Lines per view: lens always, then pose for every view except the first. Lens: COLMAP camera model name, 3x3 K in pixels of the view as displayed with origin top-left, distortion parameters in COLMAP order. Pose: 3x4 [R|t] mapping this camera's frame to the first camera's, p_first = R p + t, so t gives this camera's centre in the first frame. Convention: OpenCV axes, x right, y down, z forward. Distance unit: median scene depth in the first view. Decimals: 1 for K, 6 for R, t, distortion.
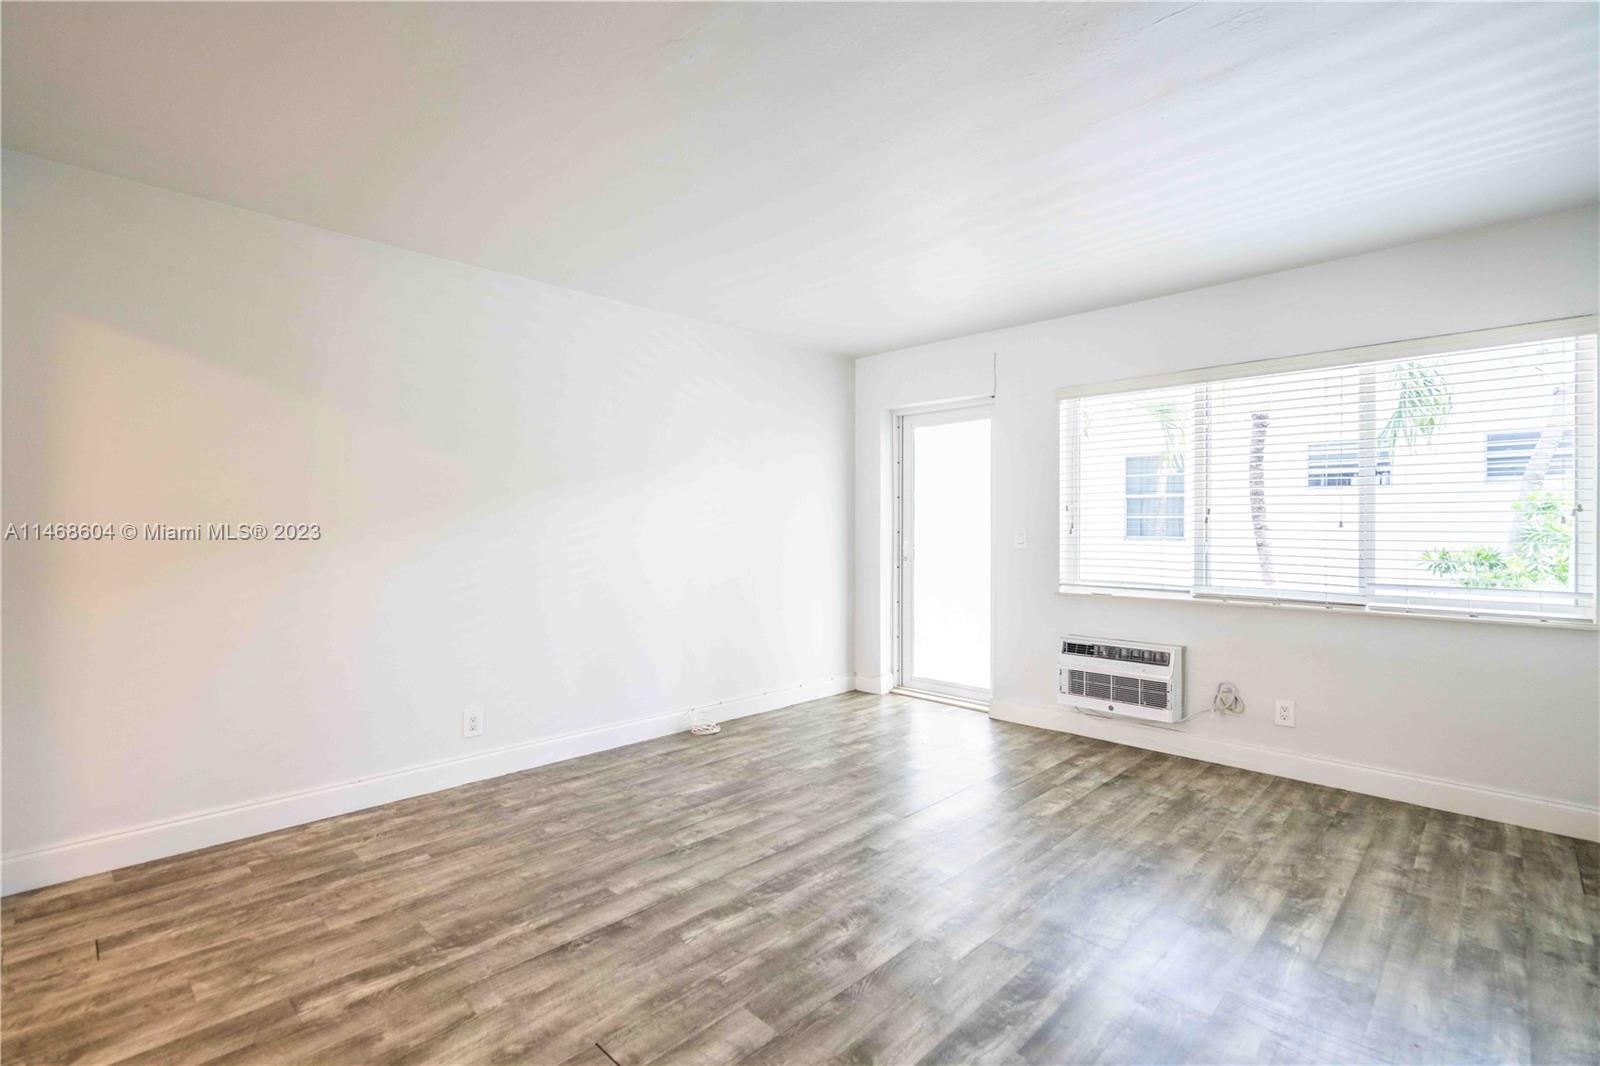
lens RADIAL K [[732.8, 0, 805.7], [0, 732.8, 533.0], [0, 0, 1]] dist [-0.002168, 0.000337]
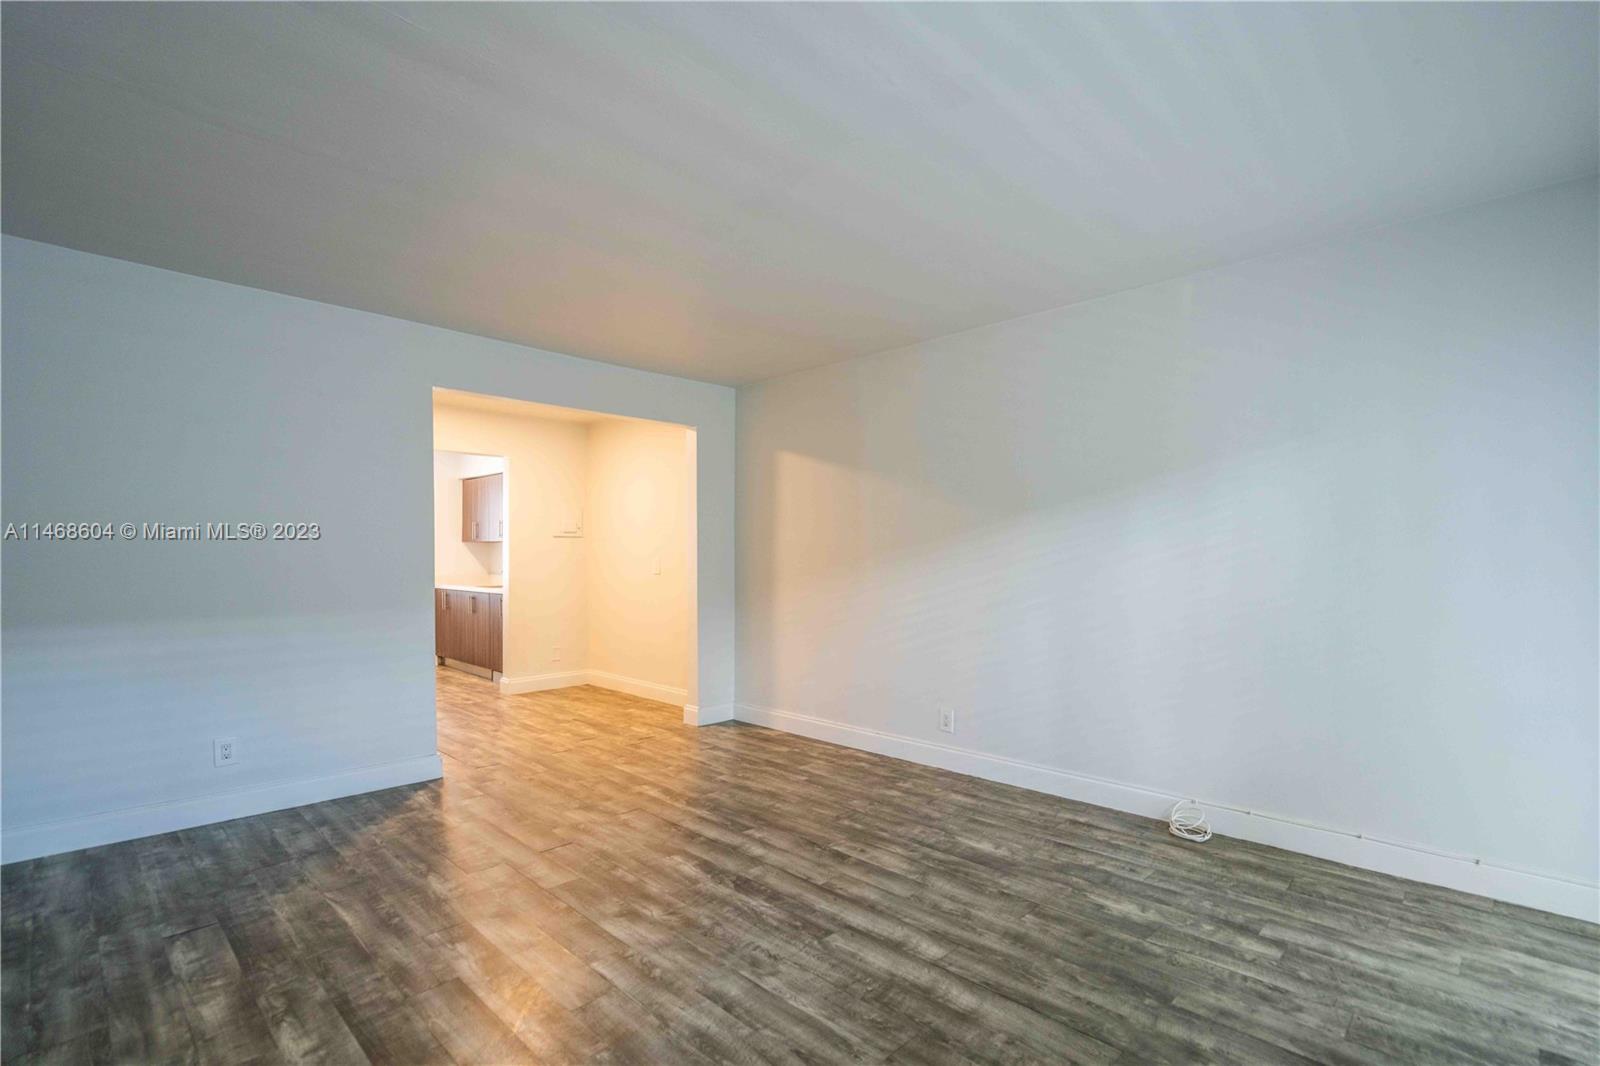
lens RADIAL K [[744.8, 0, 803.6], [0, 744.8, 567.8], [0, 0, 1]] dist [-0.001074, 0.000613]
pose [[-0.008644, 0.013164, -0.999876, 0.858706], [-0.006270, 0.999893, 0.013218, -0.000896], [0.999943, 0.006384, -0.008561, 0.891288]]
